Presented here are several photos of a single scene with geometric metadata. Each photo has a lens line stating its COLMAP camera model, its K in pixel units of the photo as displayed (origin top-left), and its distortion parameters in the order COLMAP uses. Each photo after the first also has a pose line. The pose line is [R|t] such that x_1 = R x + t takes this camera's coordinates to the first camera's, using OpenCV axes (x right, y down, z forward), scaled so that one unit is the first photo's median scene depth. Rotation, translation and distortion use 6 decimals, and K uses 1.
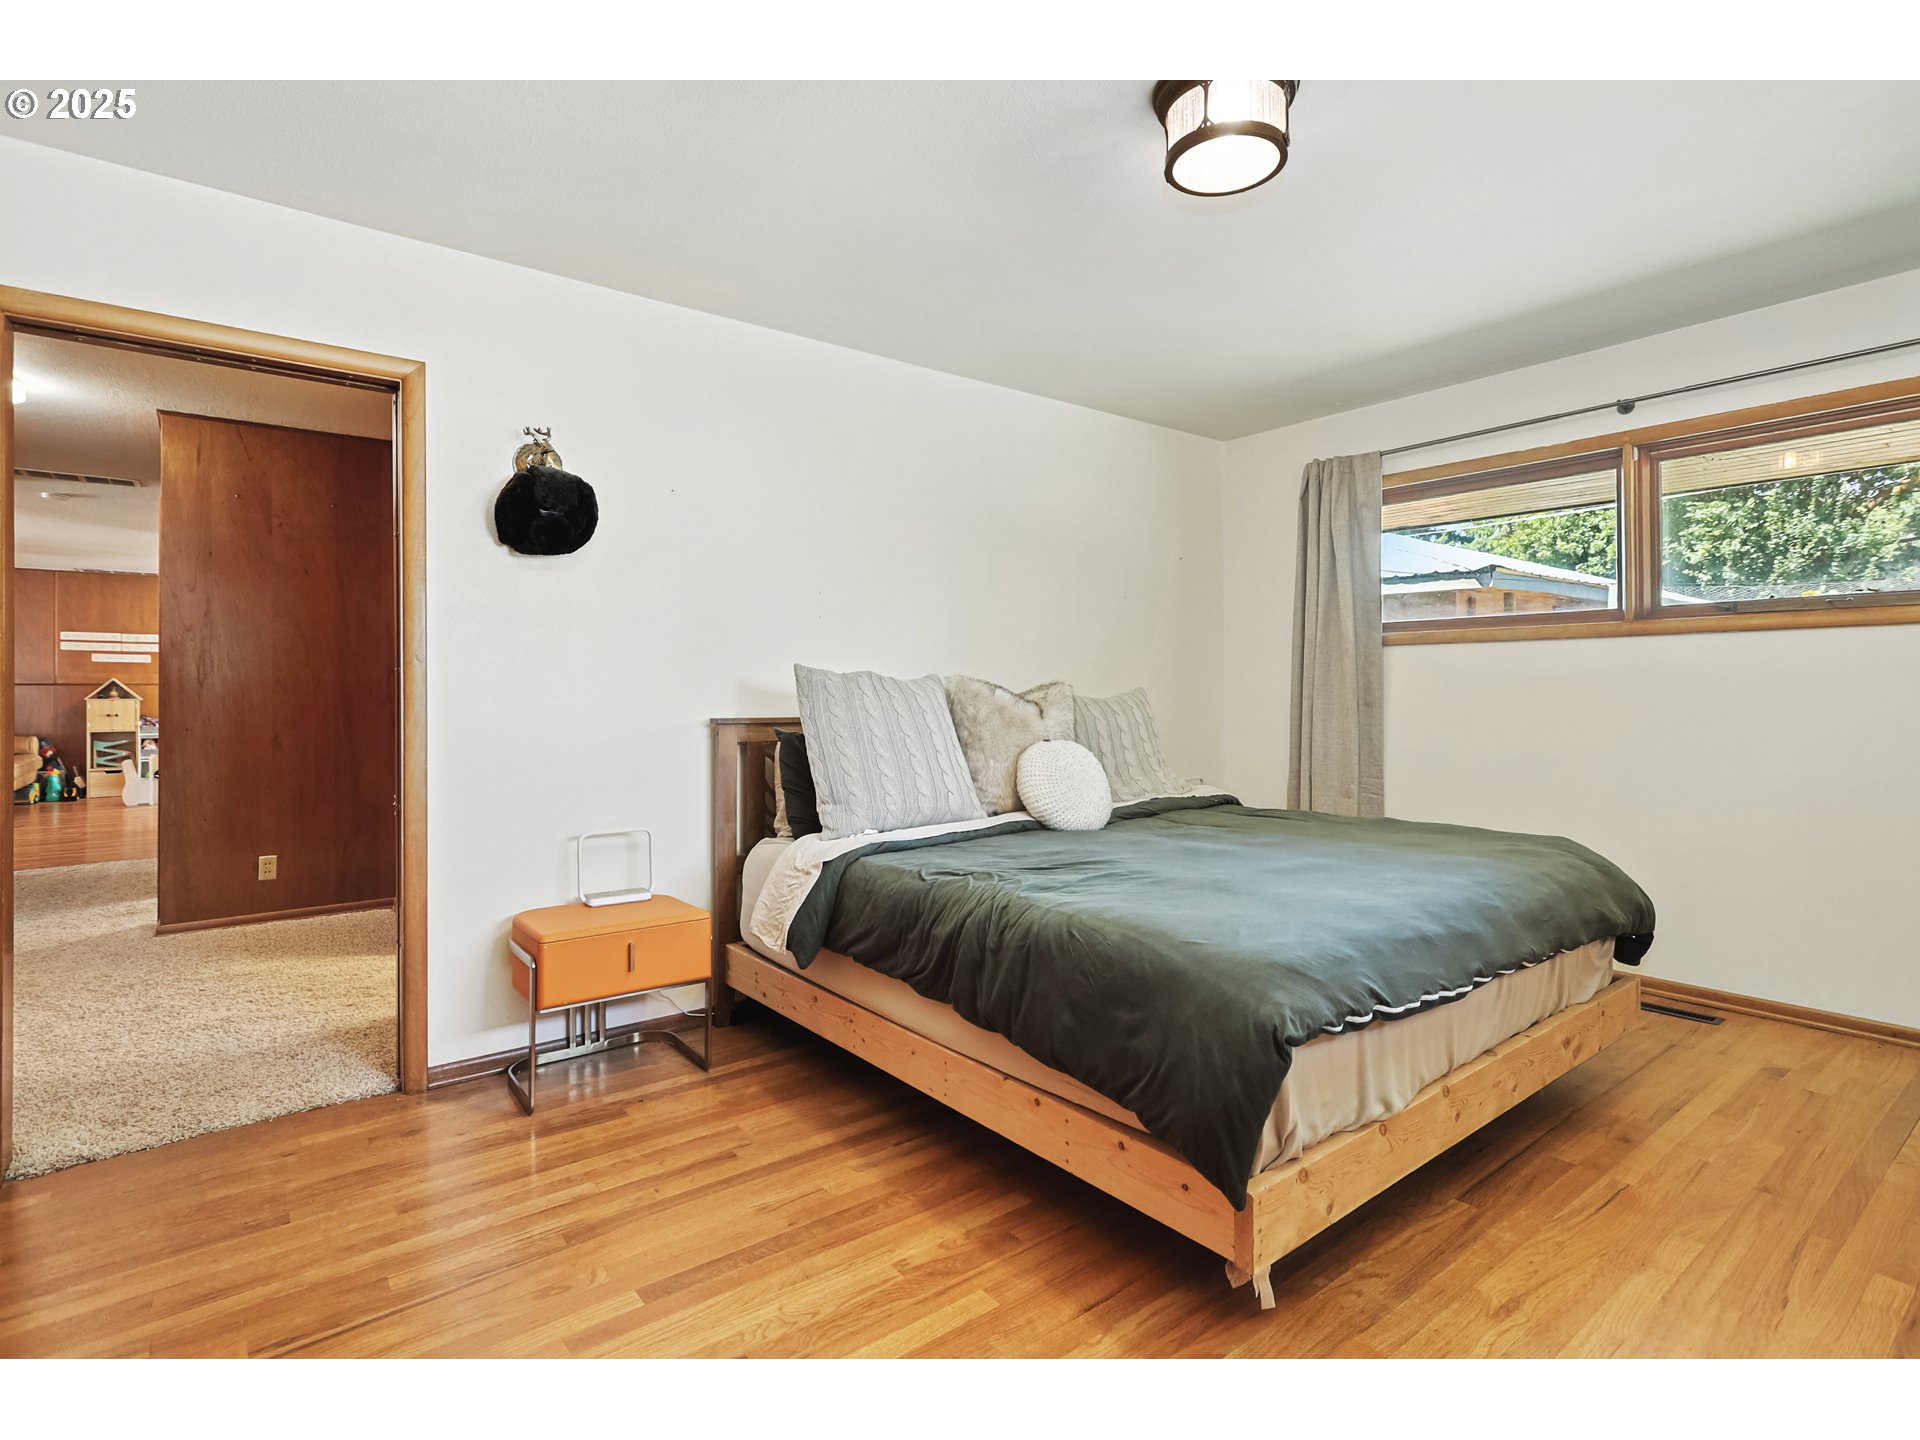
lens RADIAL K [[921.7, 0, 968.2], [0, 921.7, 702.1], [0, 0, 1]] dist [0.004864, 0.000374]
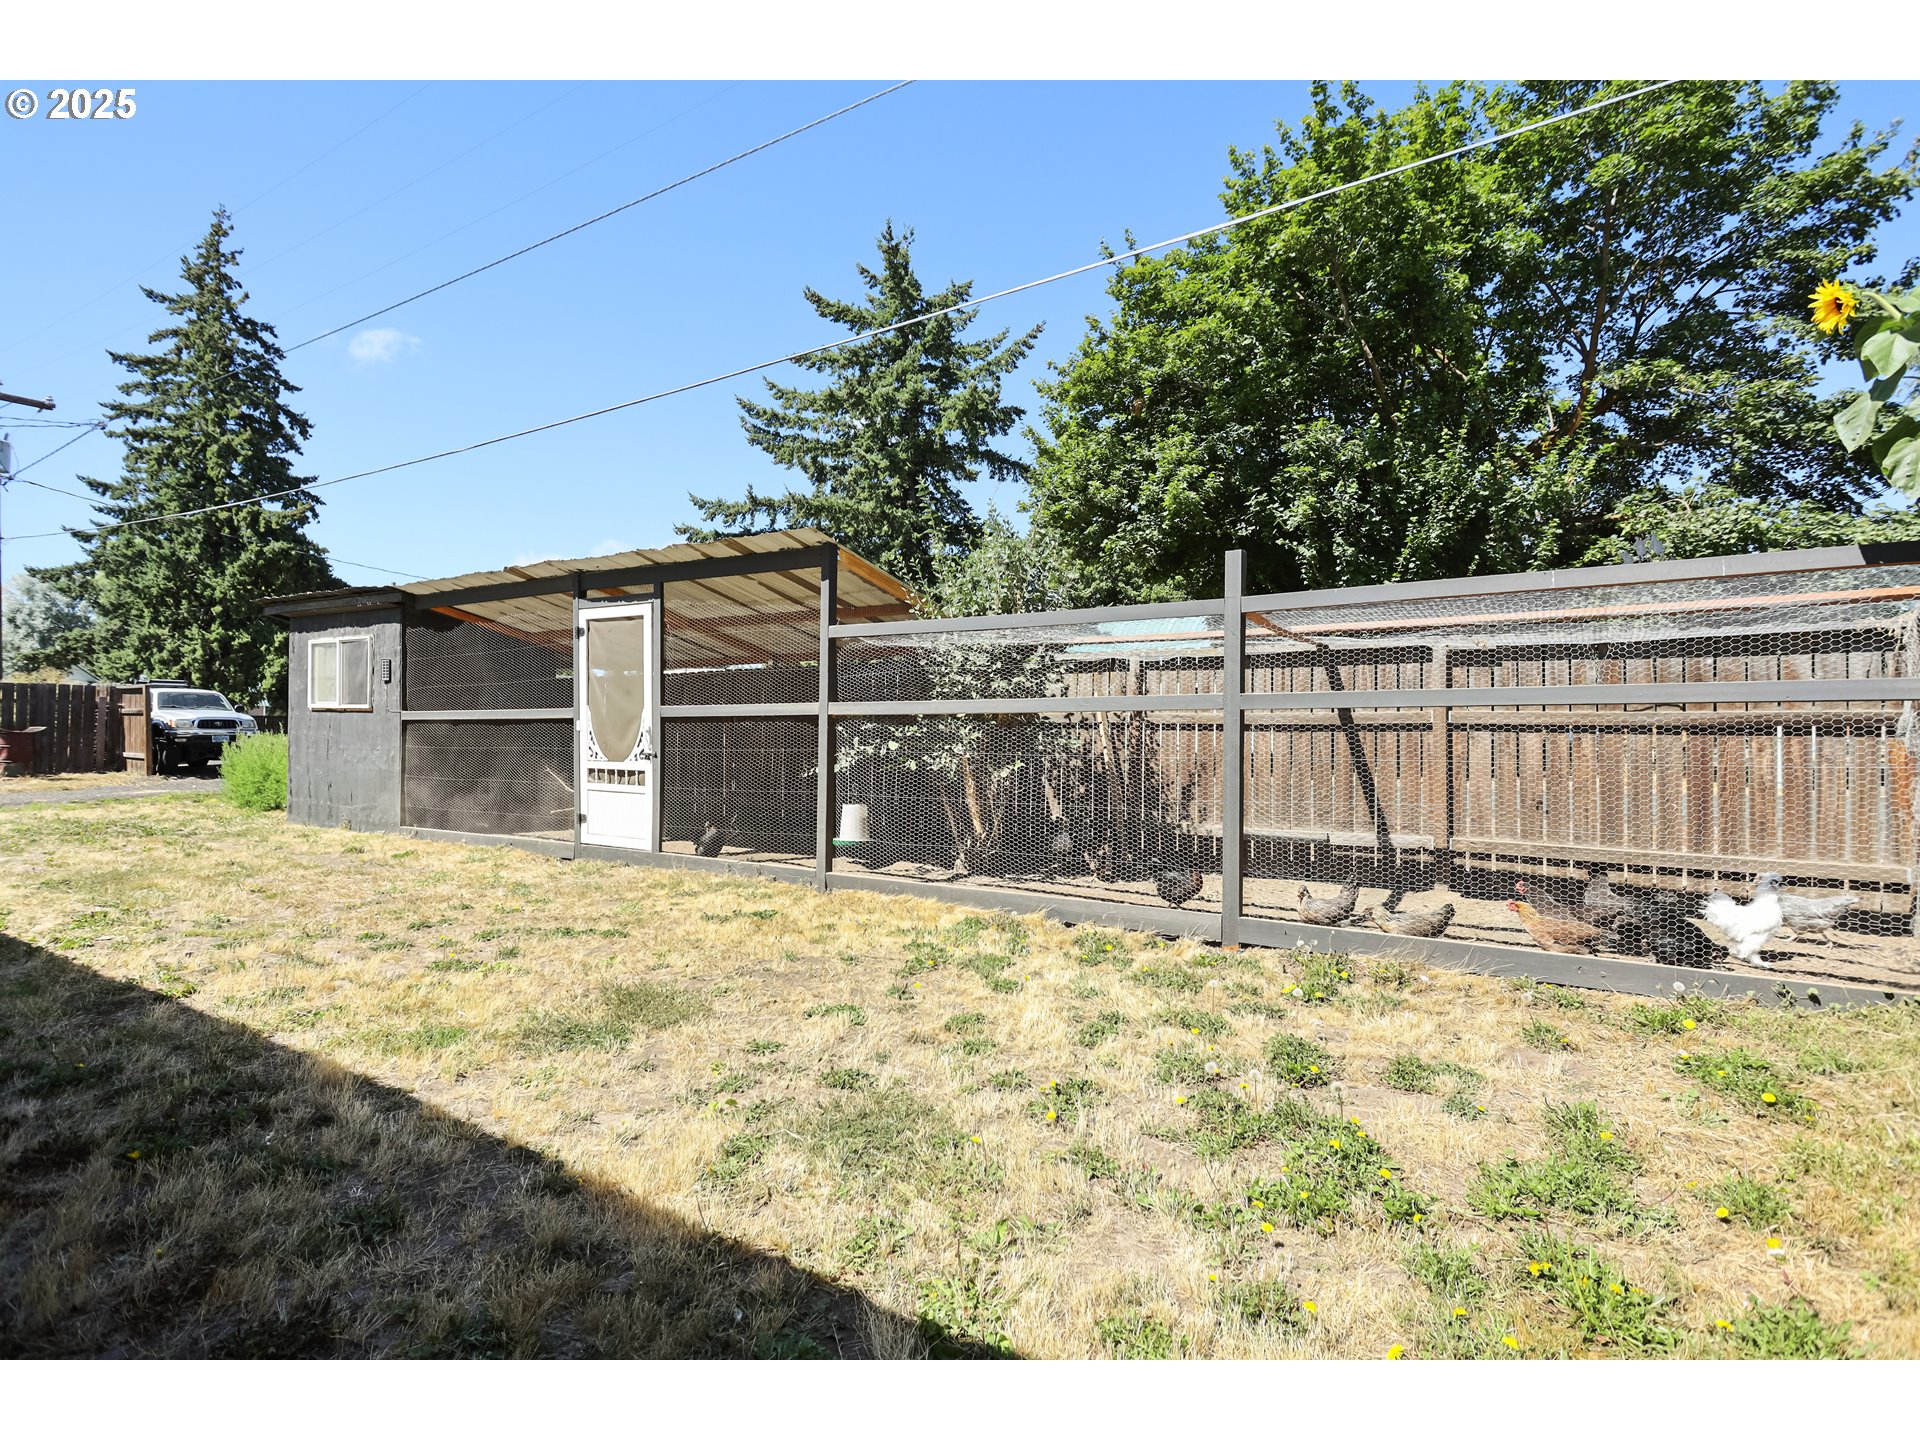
lens RADIAL K [[921.7, 0, 954.1], [0, 921.7, 724.7], [0, 0, 1]] dist [0.004864, 0.000374]
pose [[0.936706, 0.007758, 0.350032, 0.393435], [-0.003766, 0.999920, -0.012085, -0.020239], [-0.350098, 0.010002, 0.936660, 0.544383]]
